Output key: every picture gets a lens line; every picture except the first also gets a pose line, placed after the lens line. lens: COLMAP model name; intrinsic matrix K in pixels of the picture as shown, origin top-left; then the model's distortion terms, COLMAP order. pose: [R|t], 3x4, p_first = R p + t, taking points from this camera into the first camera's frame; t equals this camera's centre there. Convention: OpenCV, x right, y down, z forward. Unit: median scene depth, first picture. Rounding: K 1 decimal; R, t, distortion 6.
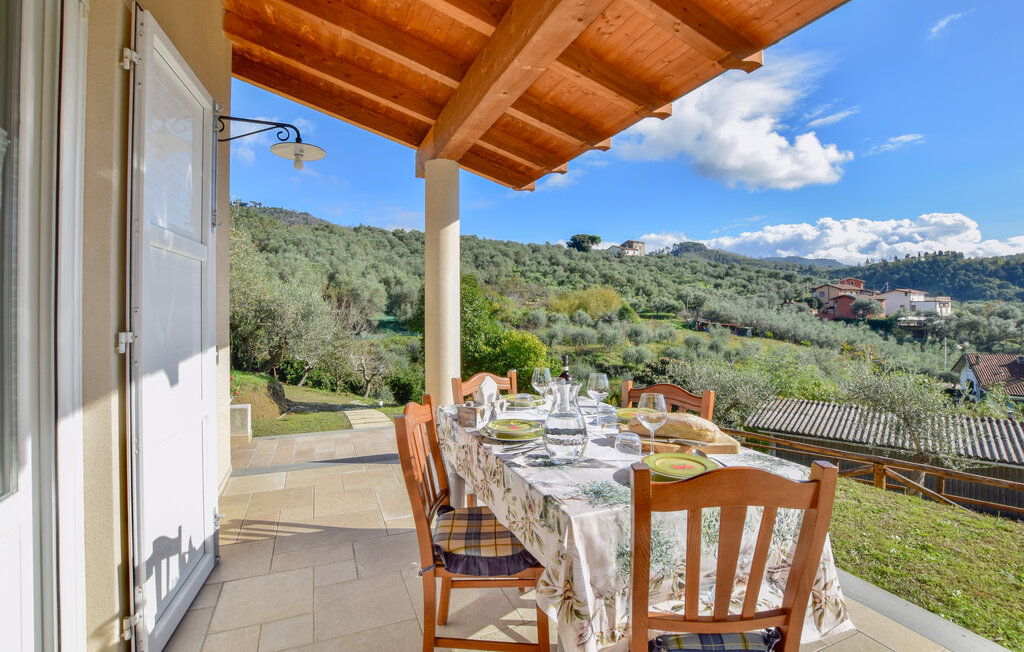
lens RADIAL K [[449.2, 0, 479.7], [0, 449.2, 314.0], [0, 0, 1]] dist [-0.000632, -0.000068]
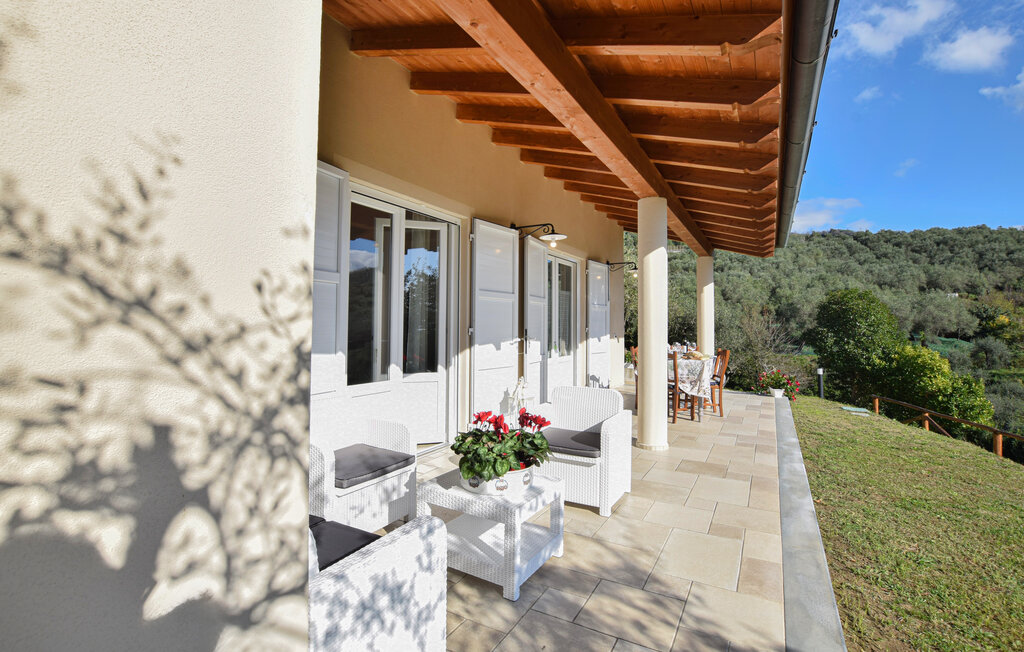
lens RADIAL K [[459.9, 0, 518.5], [0, 459.9, 322.8], [0, 0, 1]] dist [-0.025161, -0.000054]
pose [[0.645519, 0.002728, -0.763739, 0.071190], [-0.012194, 0.999903, -0.006735, 0.000776], [0.763647, 0.013660, 0.645490, -0.078158]]
